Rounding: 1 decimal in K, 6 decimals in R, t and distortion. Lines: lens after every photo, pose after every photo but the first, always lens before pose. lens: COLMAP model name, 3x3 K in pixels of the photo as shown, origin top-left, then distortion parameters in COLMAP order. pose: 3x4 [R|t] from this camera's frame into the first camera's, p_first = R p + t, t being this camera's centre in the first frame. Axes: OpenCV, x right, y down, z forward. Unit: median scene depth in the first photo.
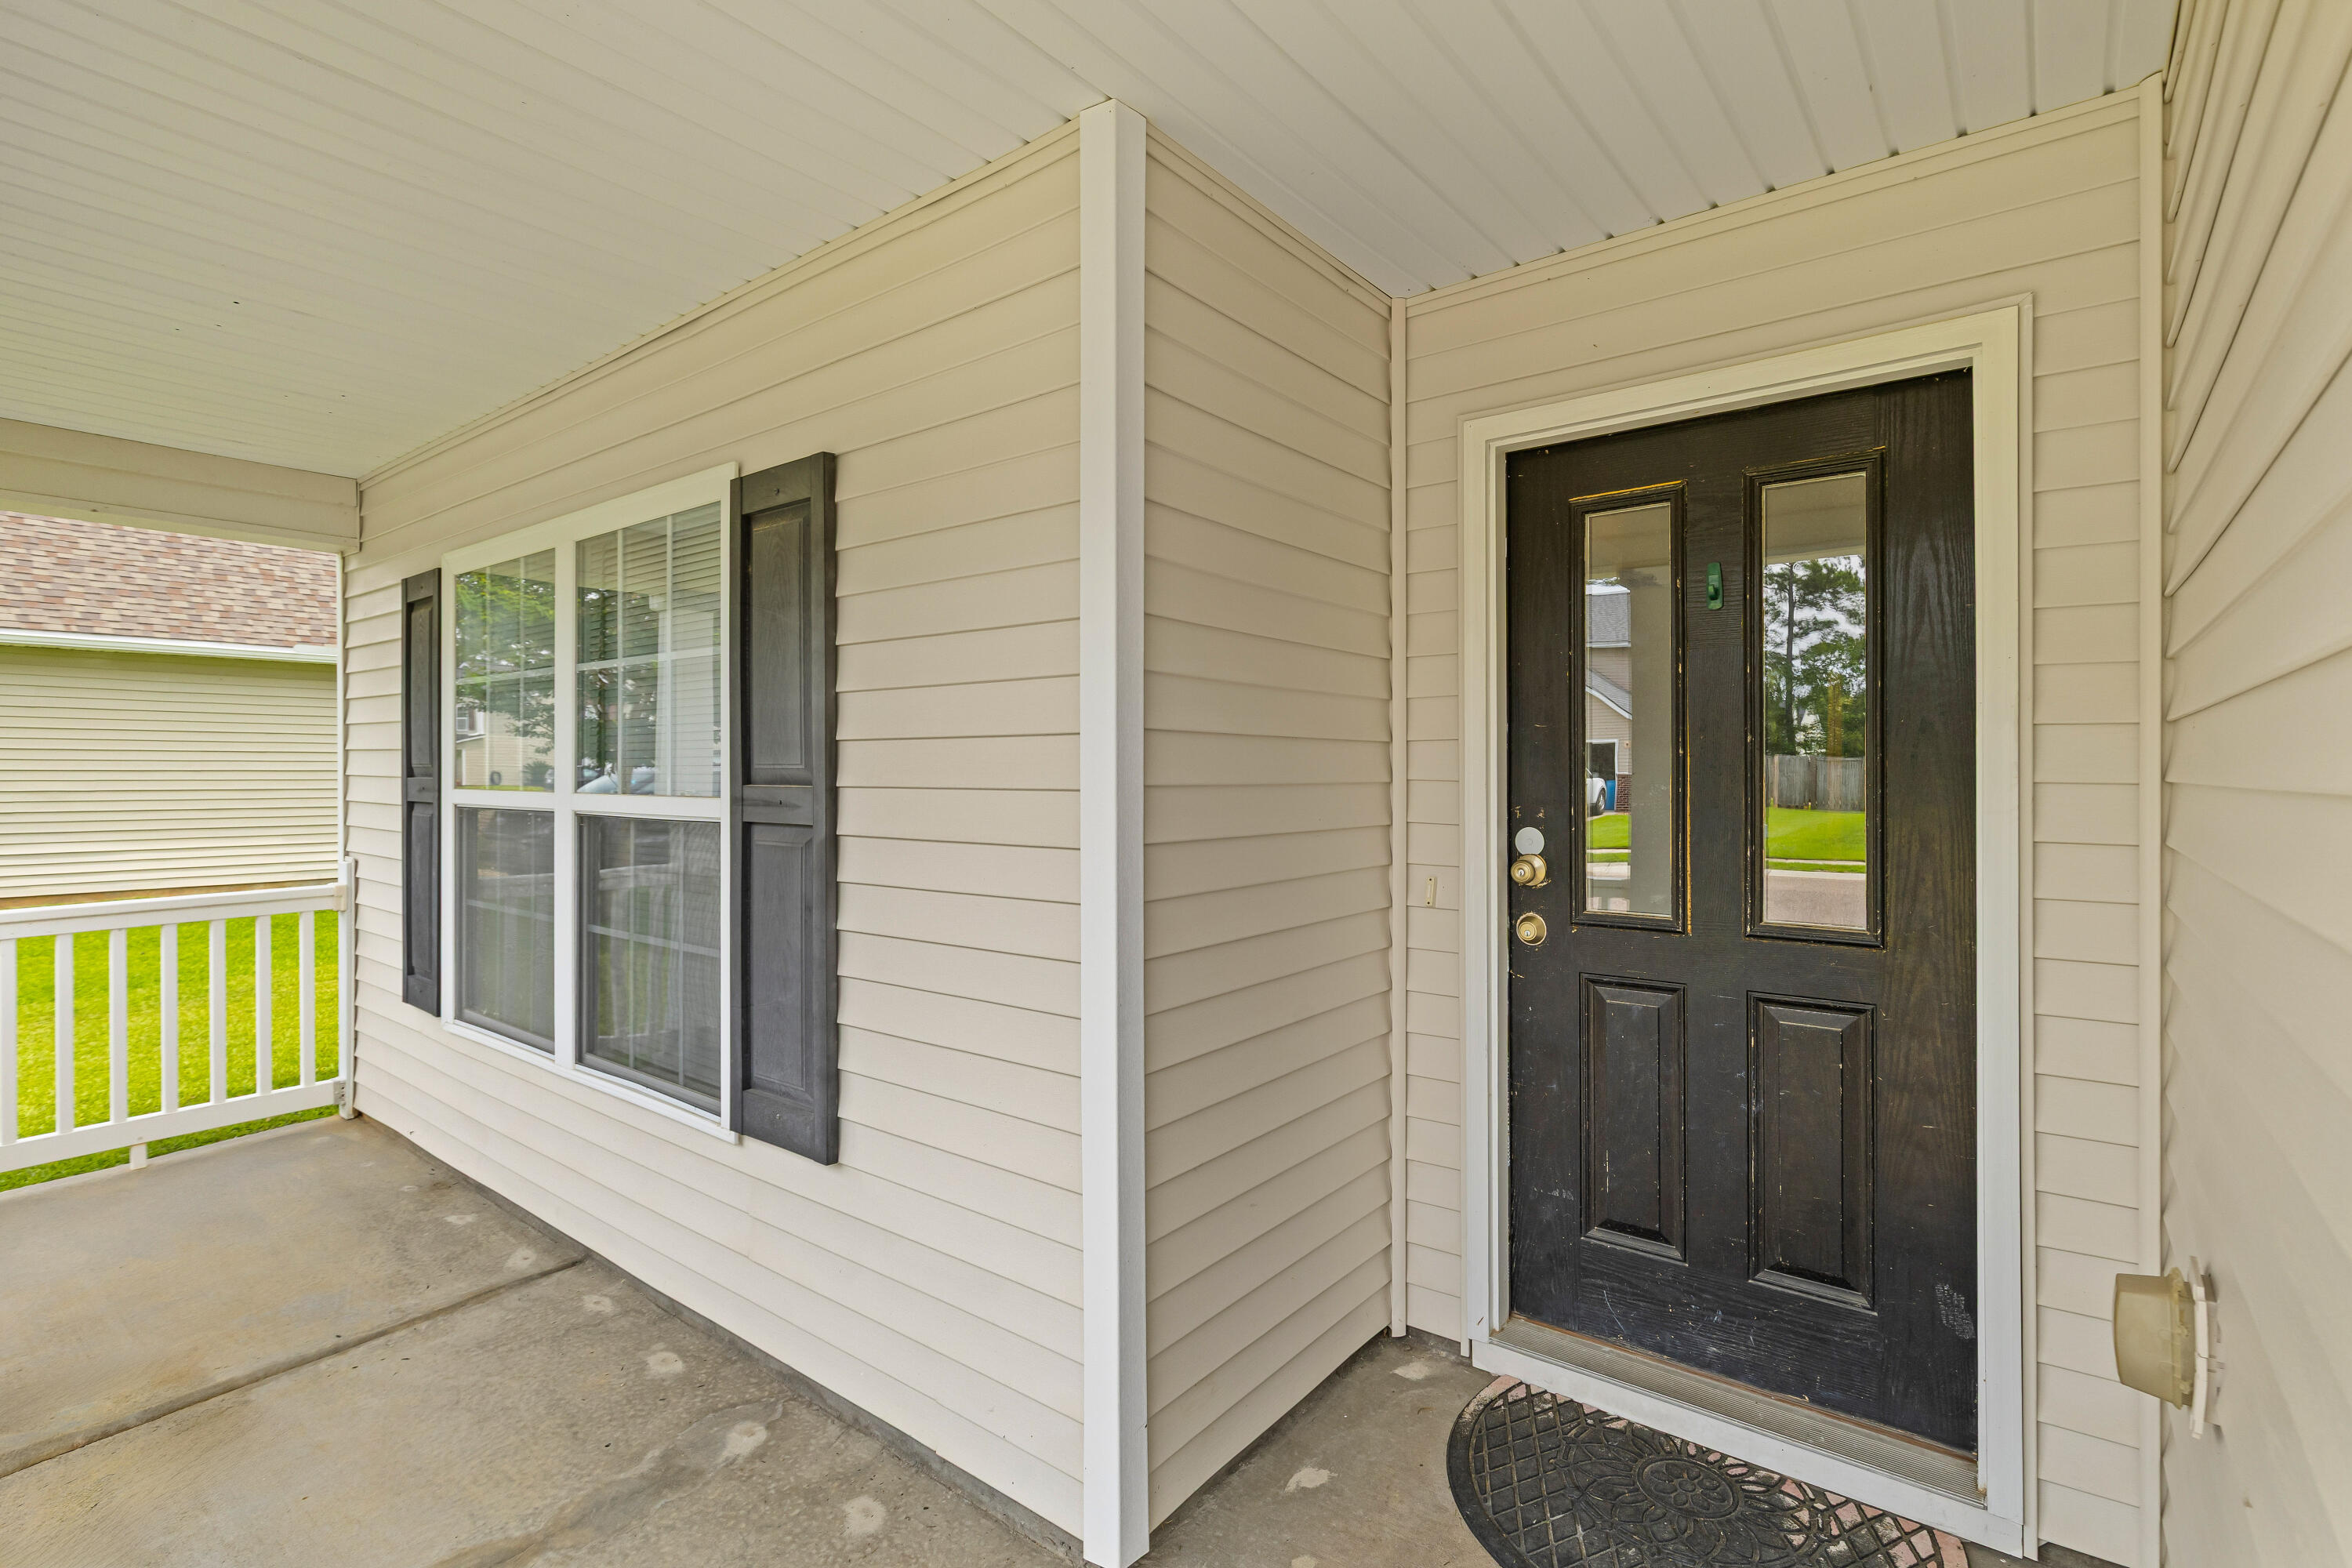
lens RADIAL K [[1105.2, 0, 1173.4], [0, 1105.2, 769.3], [0, 0, 1]] dist [-0.005355, -0.000760]
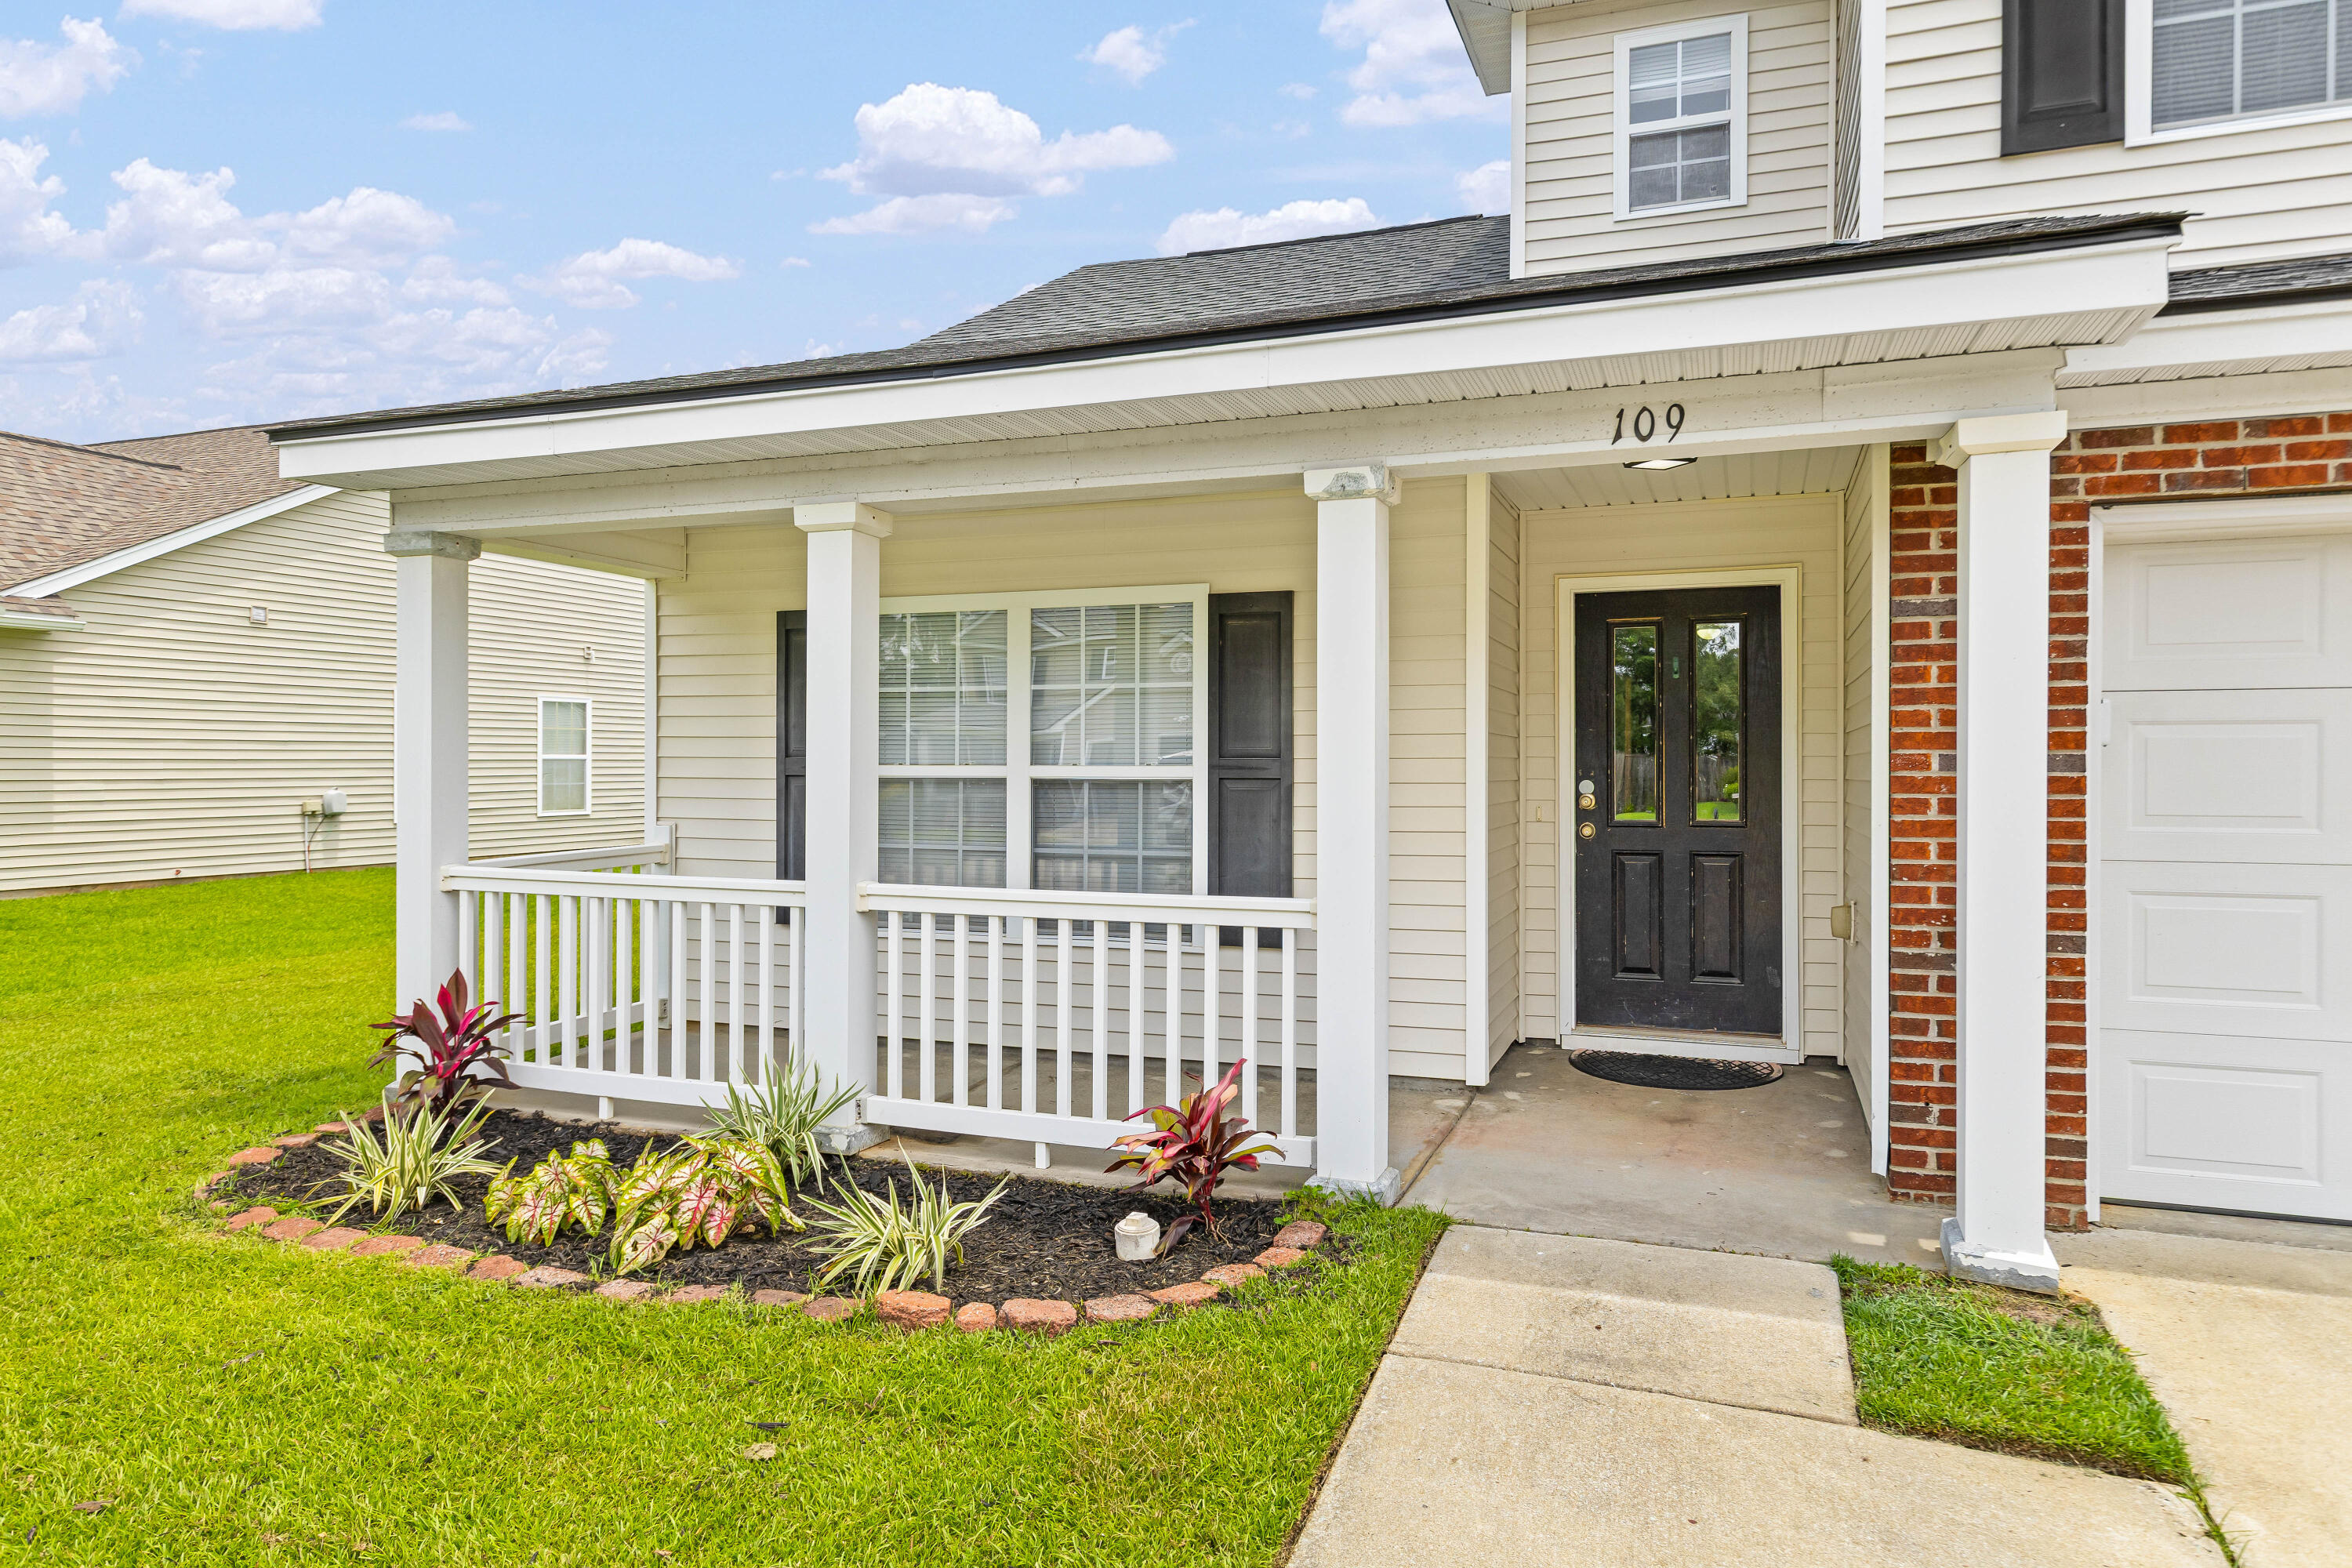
lens RADIAL K [[1494.0, 0, 1176.9], [0, 1494.0, 775.1], [0, 0, 1]] dist [0.003492, 0.000444]
pose [[0.953971, -0.000322, 0.299900, -1.256662], [-0.000521, 0.999996, 0.002731, 0.037107], [-0.299899, -0.002761, 0.953967, -1.432165]]
